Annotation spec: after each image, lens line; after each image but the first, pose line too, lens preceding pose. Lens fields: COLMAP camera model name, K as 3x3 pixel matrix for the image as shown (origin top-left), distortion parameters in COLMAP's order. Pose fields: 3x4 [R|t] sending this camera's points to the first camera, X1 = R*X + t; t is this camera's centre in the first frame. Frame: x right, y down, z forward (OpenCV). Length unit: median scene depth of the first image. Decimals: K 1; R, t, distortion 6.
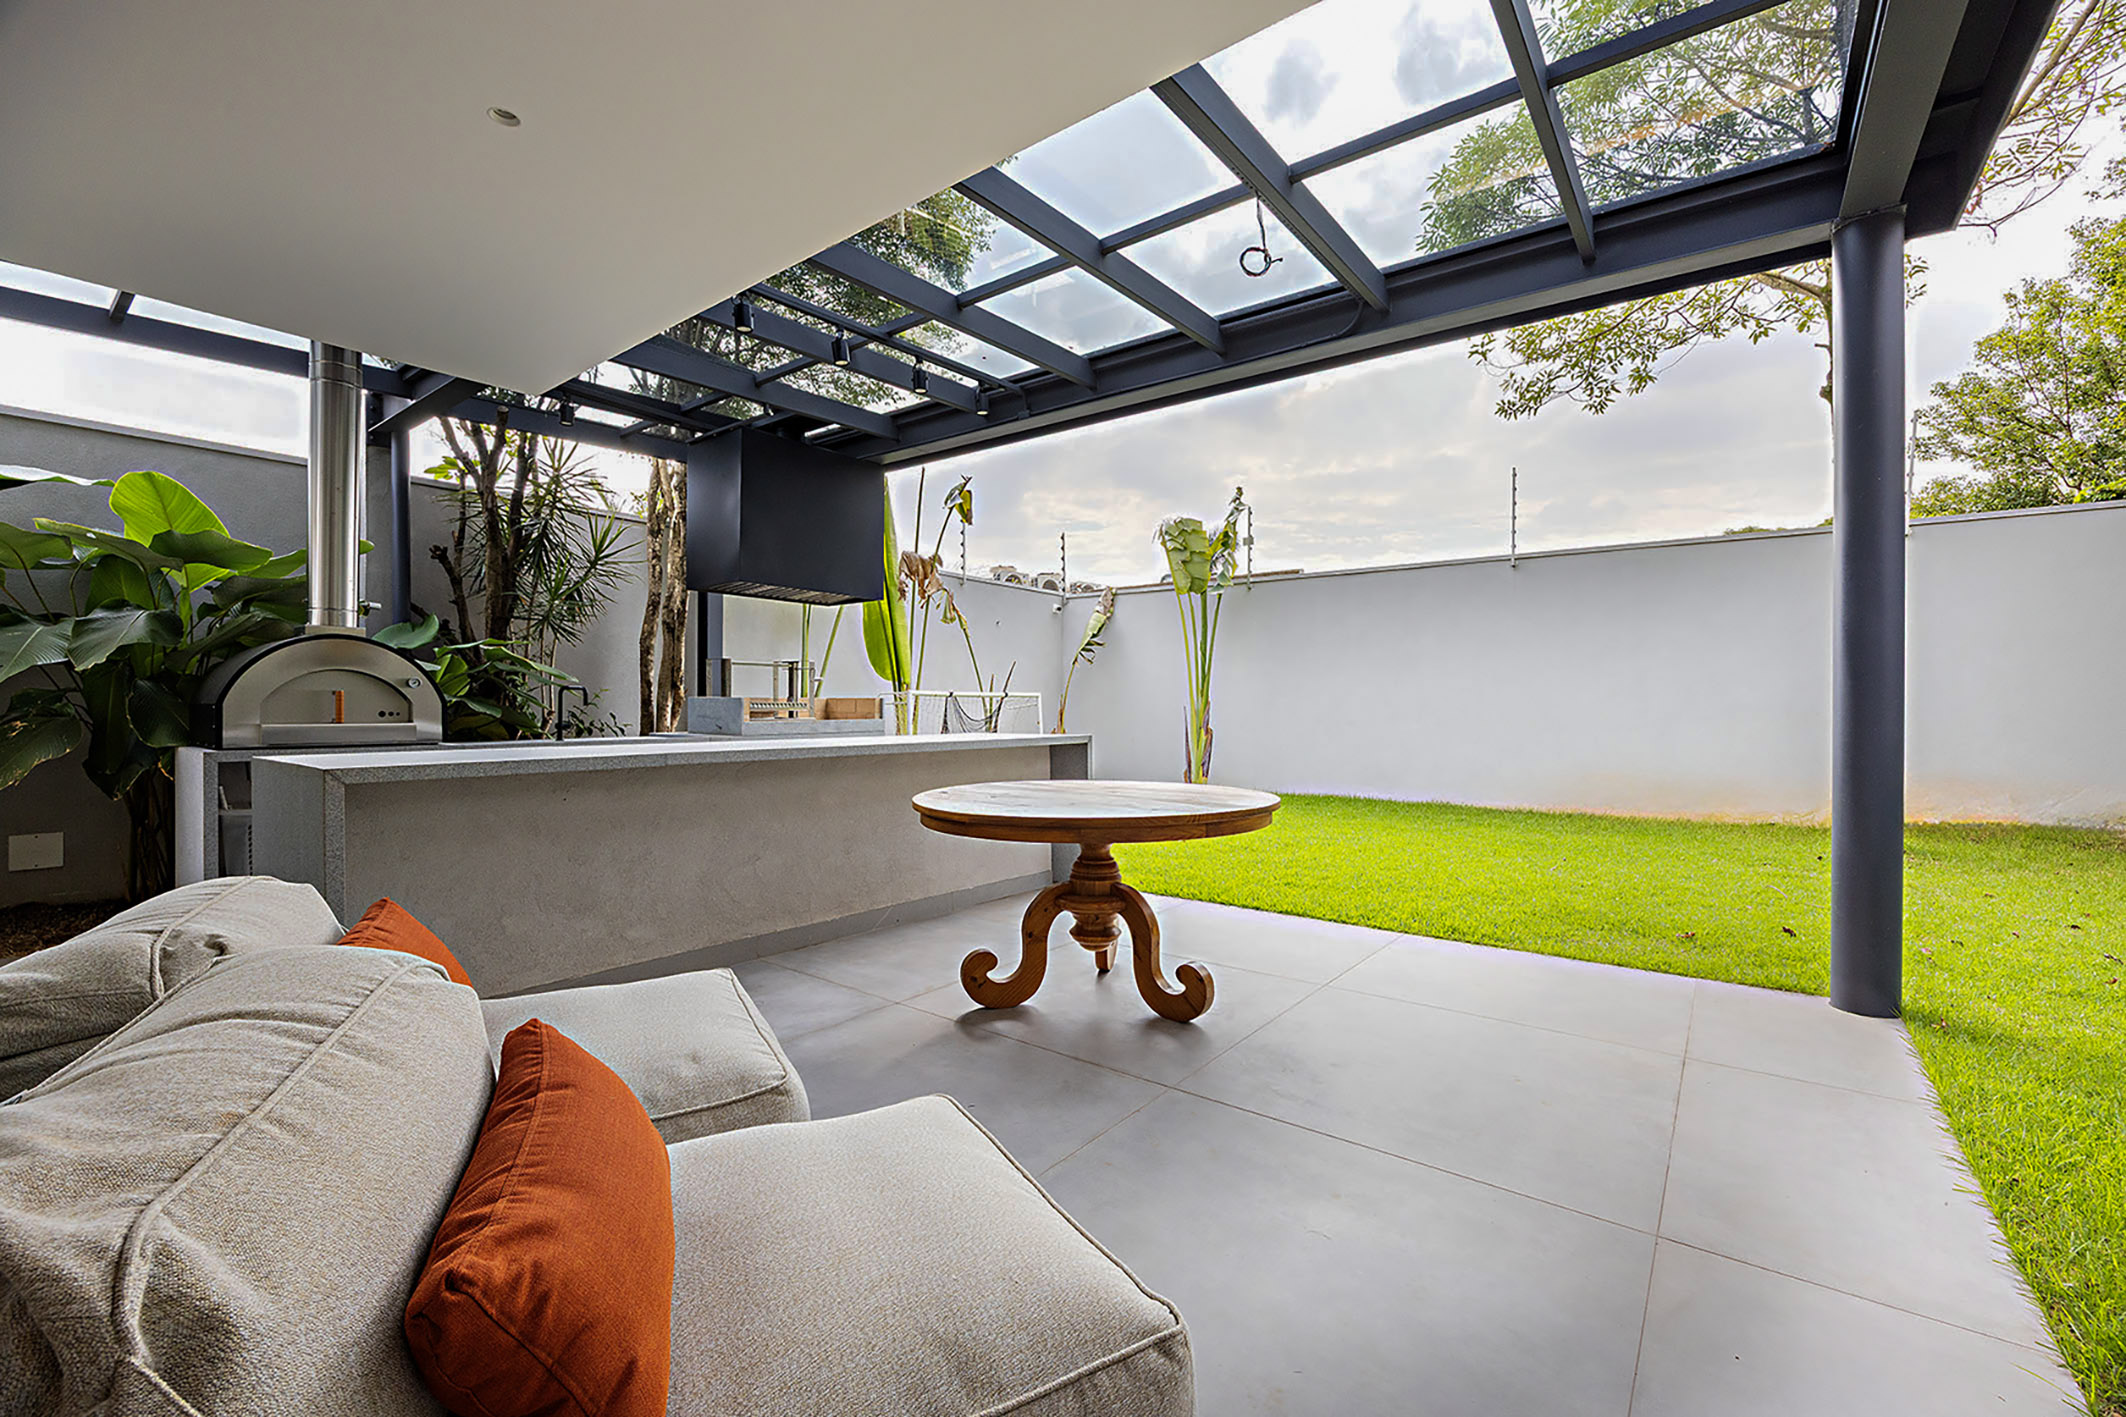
lens RADIAL K [[875.4, 0, 1063.0], [0, 875.4, 708.5], [0, 0, 1]] dist [-0.000980, -0.003603]
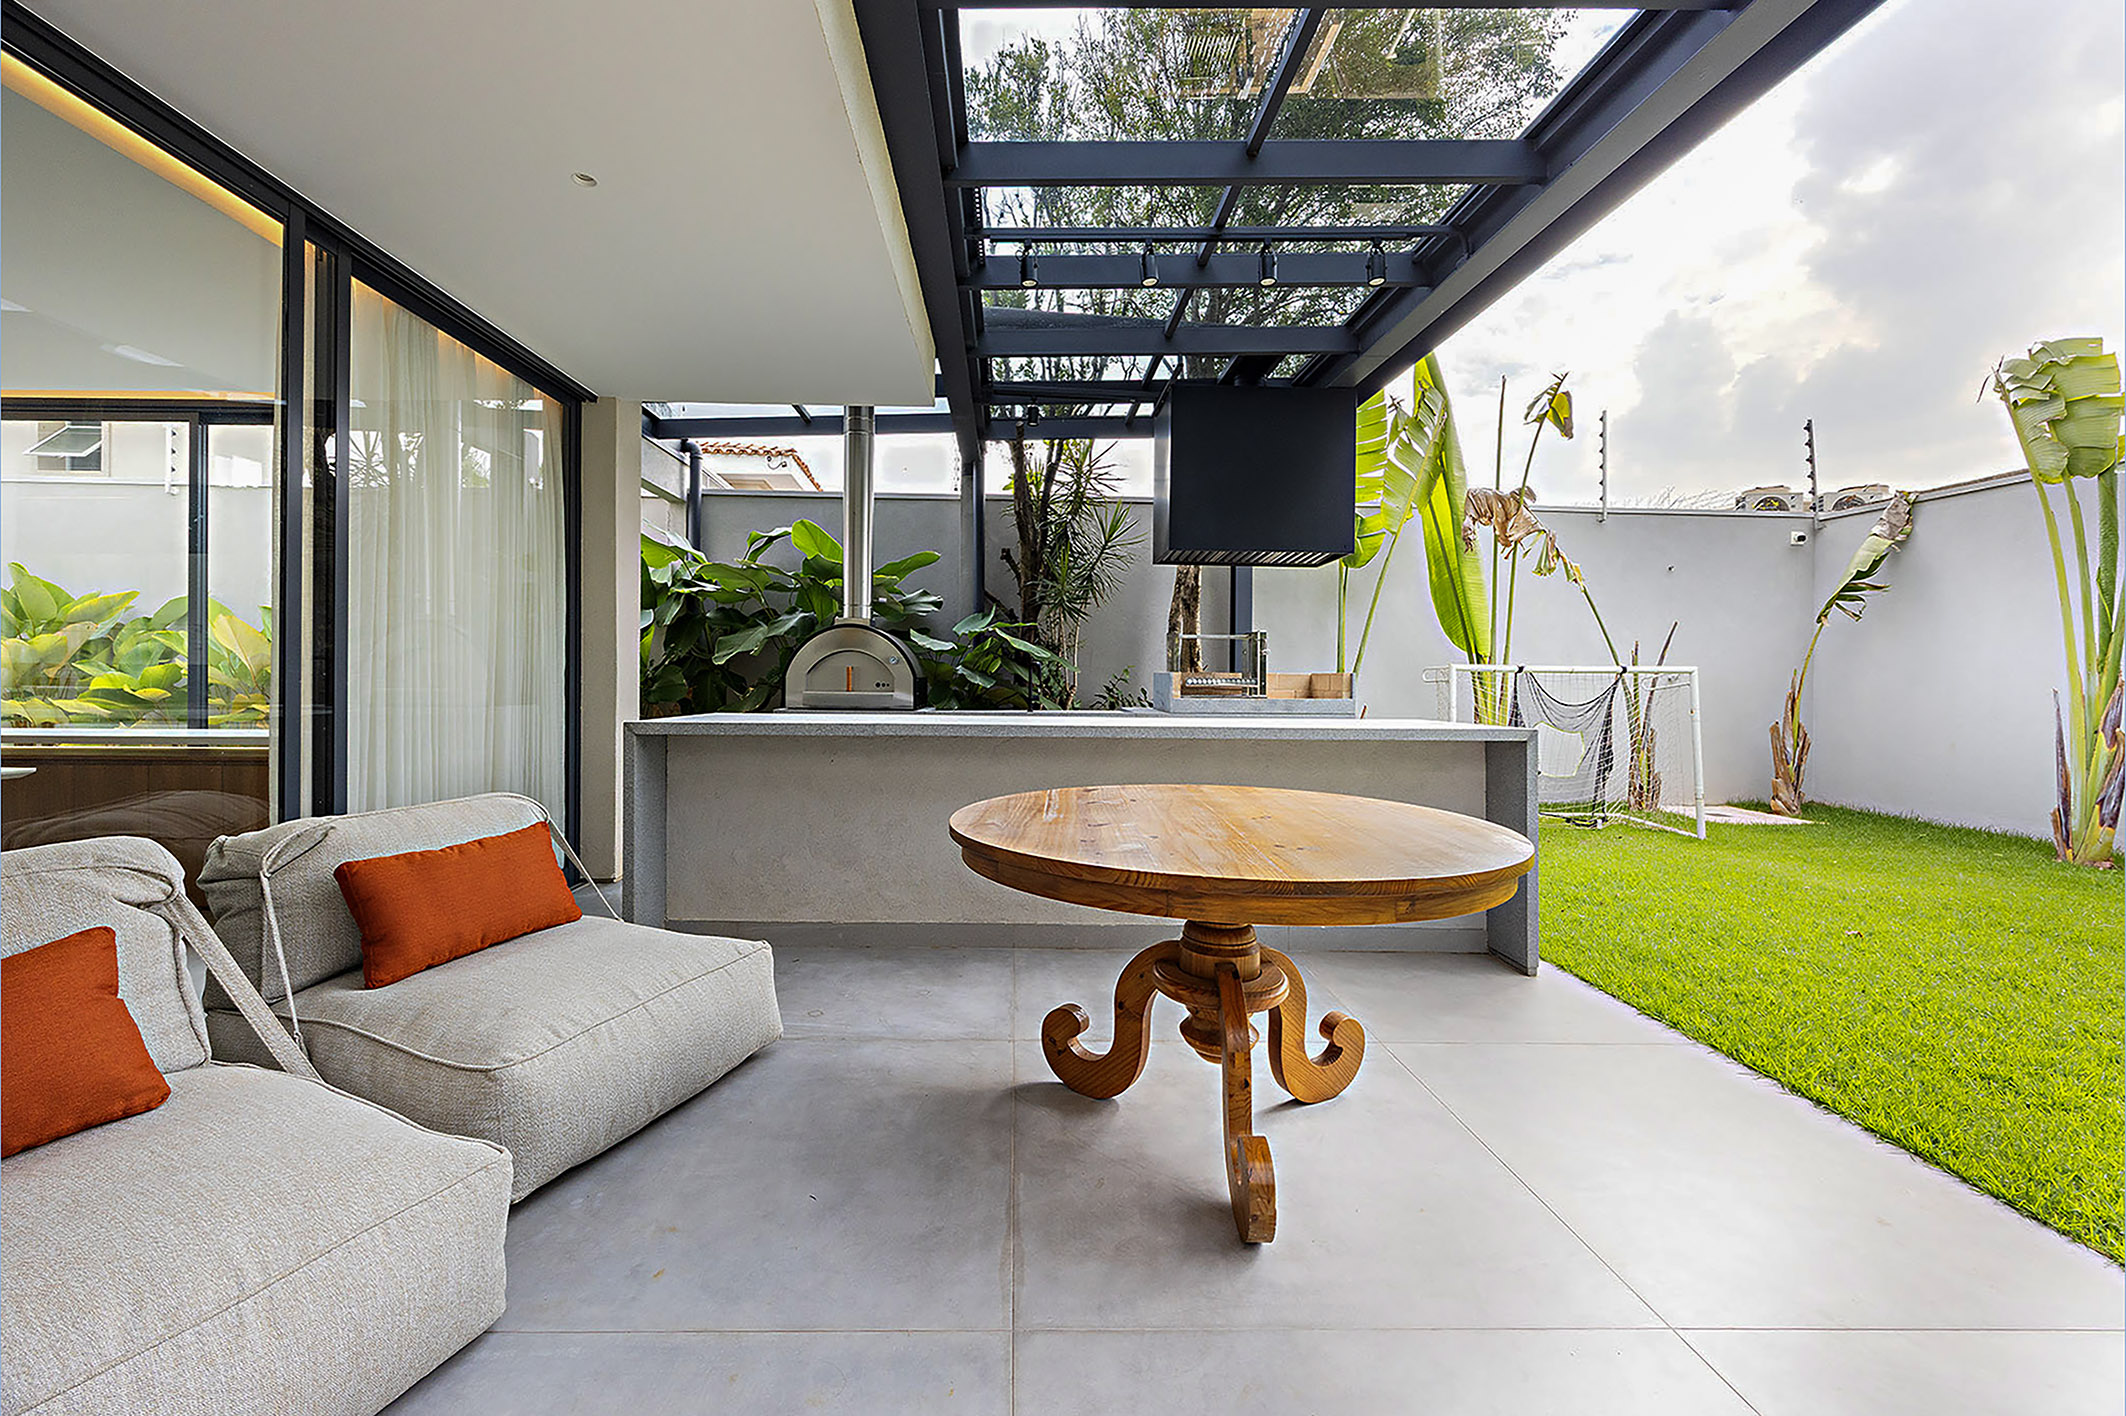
lens RADIAL K [[864.5, 0, 1030.0], [0, 864.5, 682.6], [0, 0, 1]] dist [-0.004770, 0.000173]
pose [[0.624869, 0.005818, -0.780708, 0.198911], [-0.011327, 0.999935, -0.001615, 0.001224], [0.780648, 0.009852, 0.624894, 0.223275]]
